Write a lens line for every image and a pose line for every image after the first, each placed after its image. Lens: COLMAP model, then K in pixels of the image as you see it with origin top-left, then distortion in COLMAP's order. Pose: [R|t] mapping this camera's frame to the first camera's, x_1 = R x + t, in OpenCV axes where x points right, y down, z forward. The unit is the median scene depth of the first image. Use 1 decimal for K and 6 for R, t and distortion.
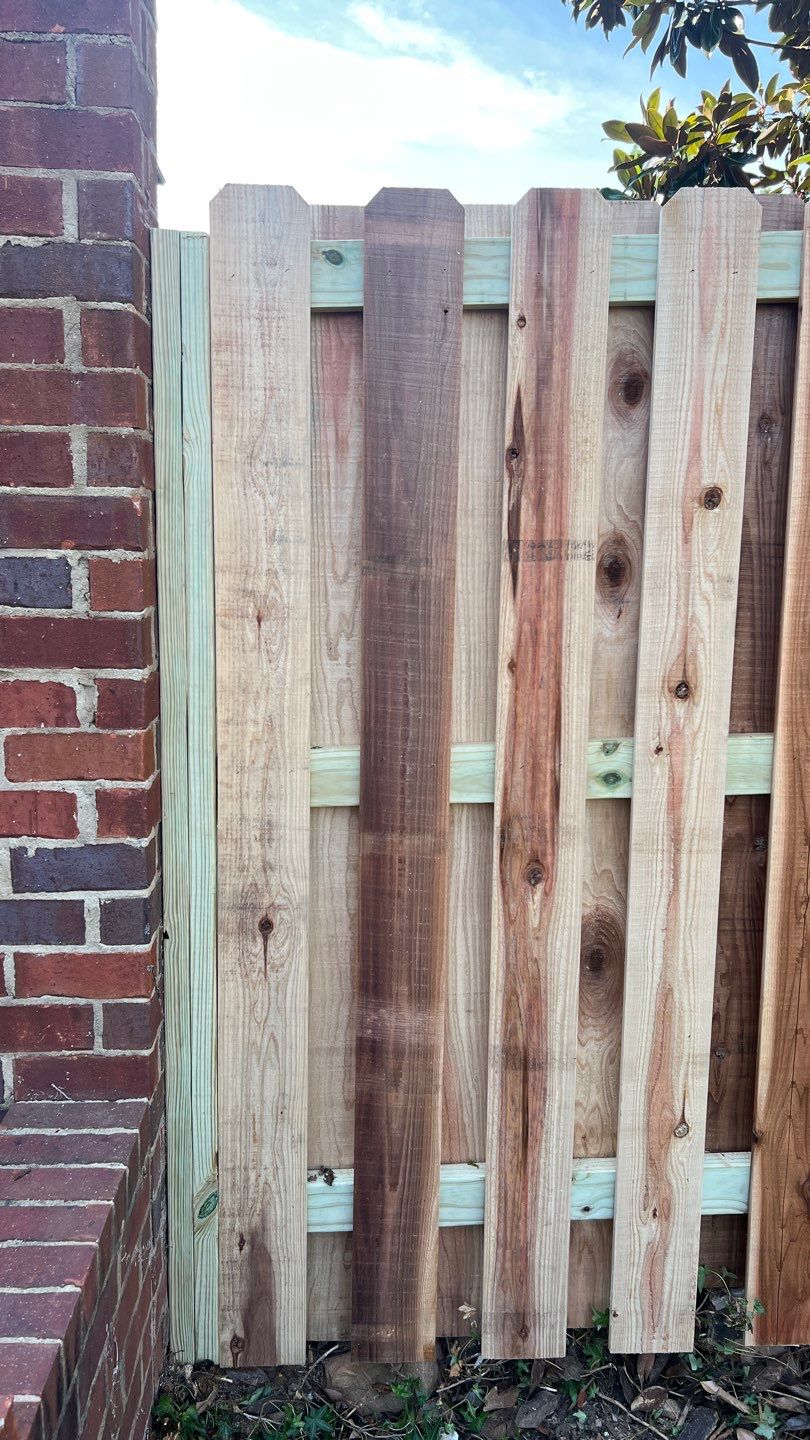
lens RADIAL K [[1068.2, 0, 405.0], [0, 1068.2, 720.0], [0, 0, 1]] dist [0.069519, -0.078553]
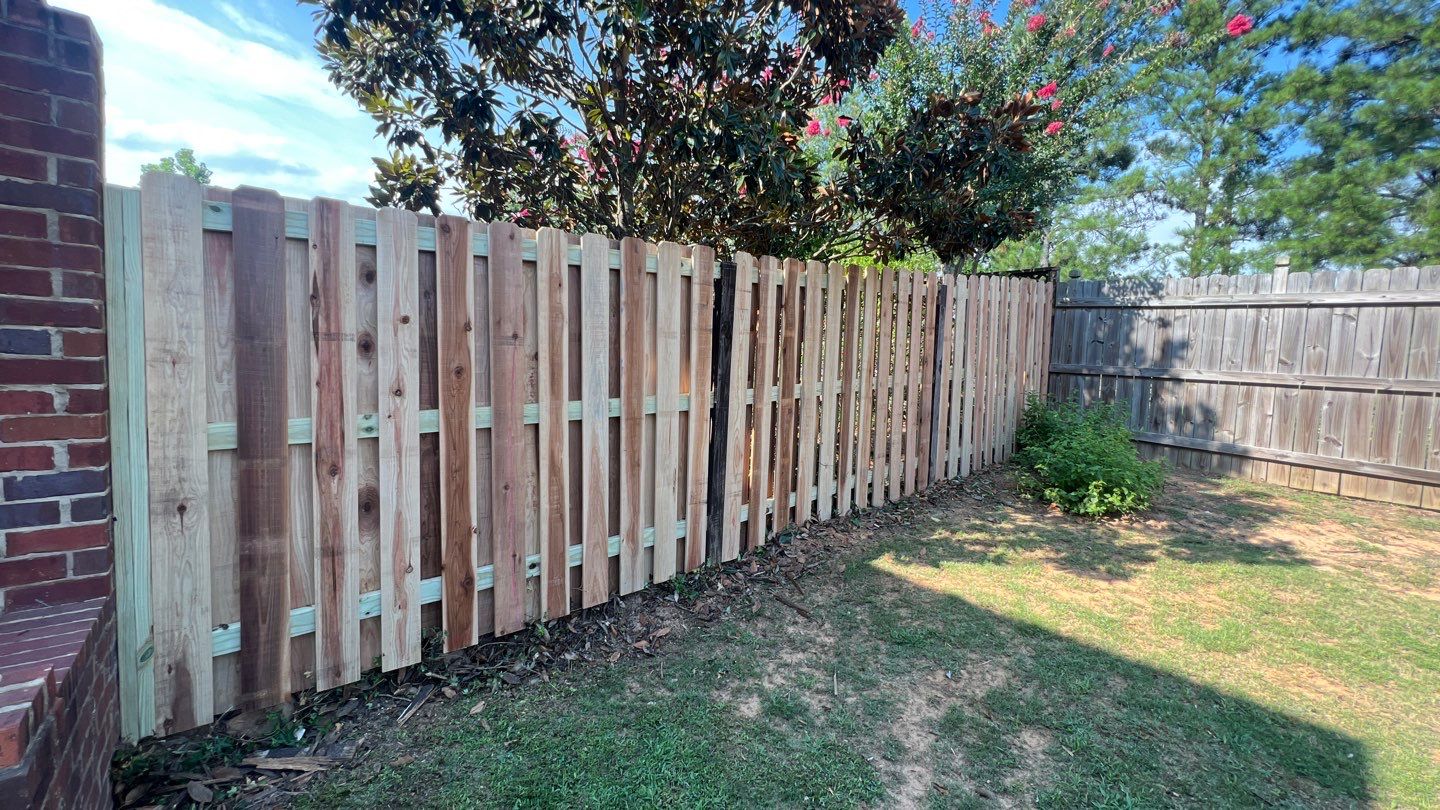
lens RADIAL K [[574.4, 0, 717.0], [0, 574.4, 402.0], [0, 0, 1]] dist [-0.001084, 0.000607]
pose [[0.799355, -0.029364, 0.600141, 0.040744], [0.076514, 0.995648, -0.053196, 0.125116], [-0.595967, 0.088441, 0.798123, -0.553307]]
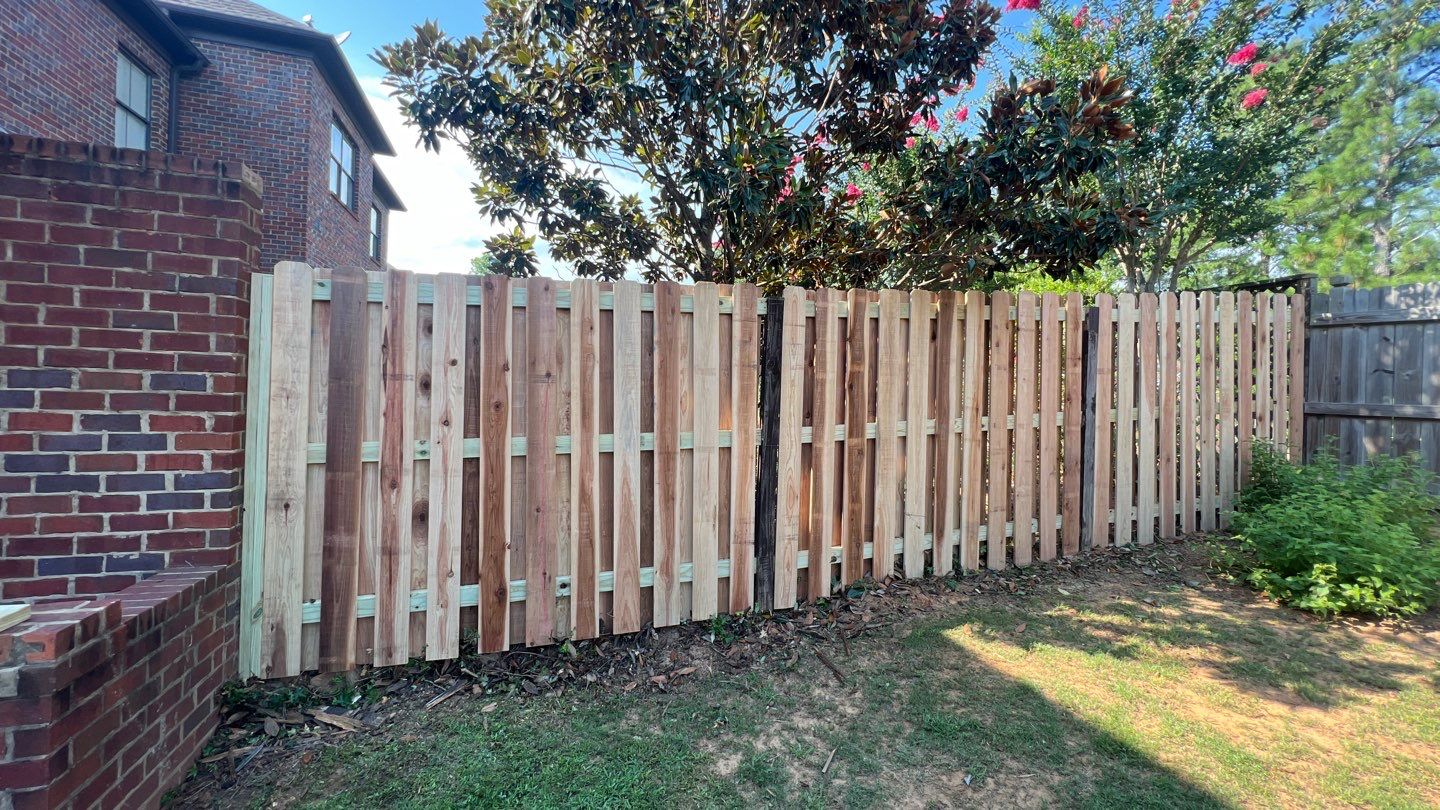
lens RADIAL K [[574.4, 0, 717.0], [0, 574.4, 402.0], [0, 0, 1]] dist [-0.001084, 0.000607]
pose [[0.964726, 0.012905, 0.262939, 0.570288], [0.027661, 0.988300, -0.149993, 0.181381], [-0.261799, 0.151975, 0.953082, -0.791766]]
